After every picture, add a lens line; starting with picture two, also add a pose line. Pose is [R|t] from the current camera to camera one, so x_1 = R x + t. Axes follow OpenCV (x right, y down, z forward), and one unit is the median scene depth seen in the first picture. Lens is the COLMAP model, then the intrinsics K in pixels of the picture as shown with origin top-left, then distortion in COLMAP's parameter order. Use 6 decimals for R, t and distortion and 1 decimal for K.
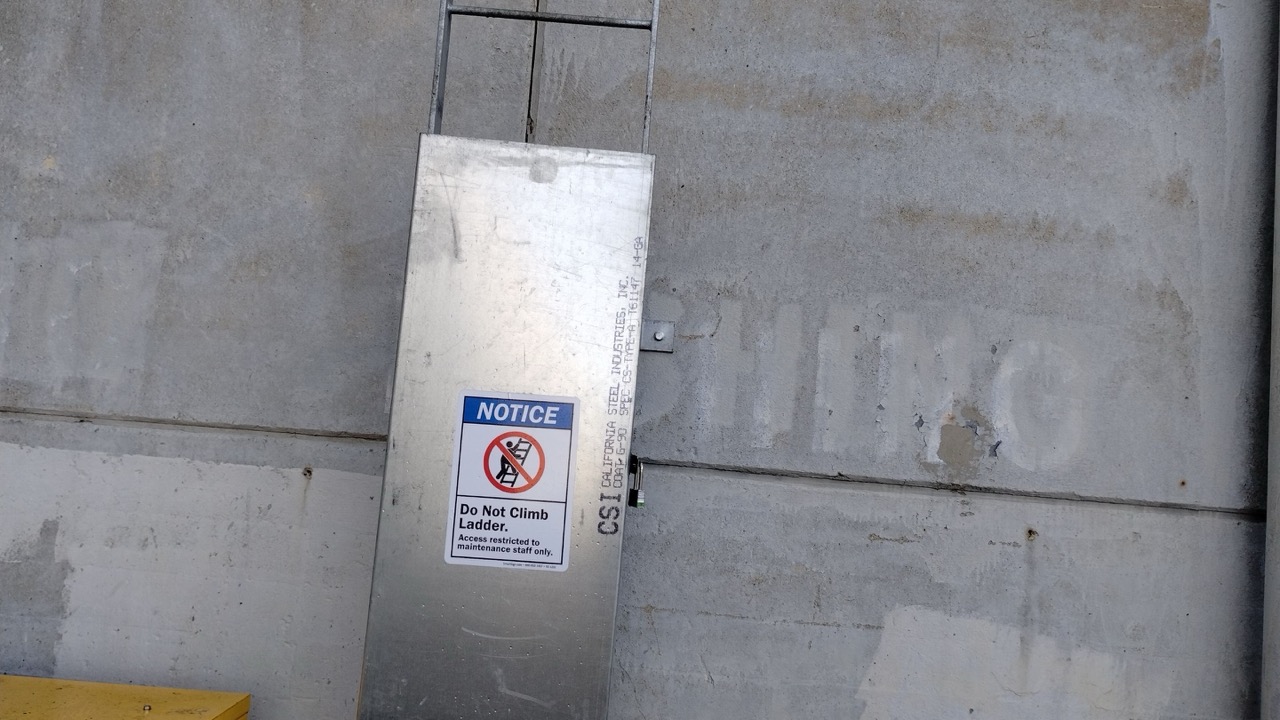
lens RADIAL K [[1074.6, 0, 616.8], [0, 1074.6, 360.4], [0, 0, 1]] dist [0.063065, -0.084959]
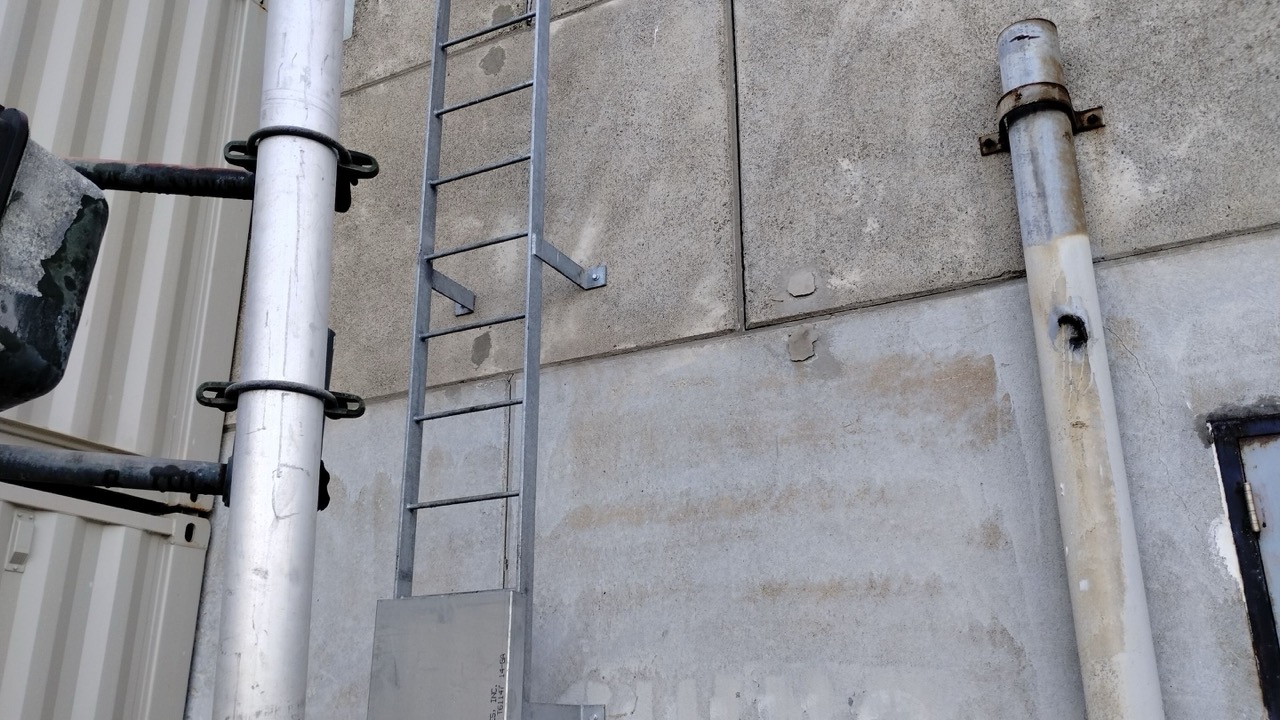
lens RADIAL K [[1074.6, 0, 616.8], [0, 1074.6, 360.4], [0, 0, 1]] dist [0.063065, -0.084959]
pose [[0.878910, -0.236653, -0.414141, 0.680937], [0.108046, 0.944450, -0.310388, -0.022281], [0.464590, 0.228056, 0.855656, -0.165765]]
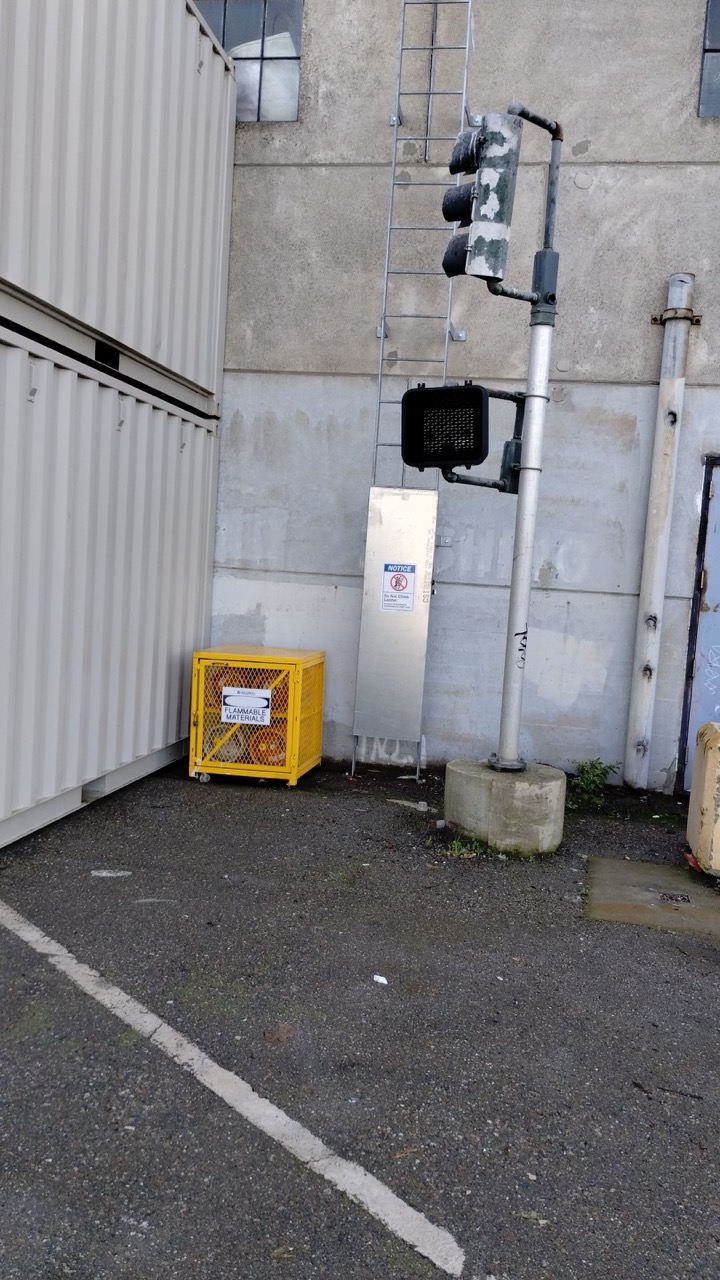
lens RADIAL K [[1076.2, 0, 365.9], [0, 1076.2, 664.1], [0, 0, 1]] dist [0.060106, -0.082637]
pose [[0.987301, -0.004154, -0.158806, 0.293894], [0.029348, 0.987220, 0.156635, -0.162478], [0.156126, -0.159306, 0.974806, -2.056741]]
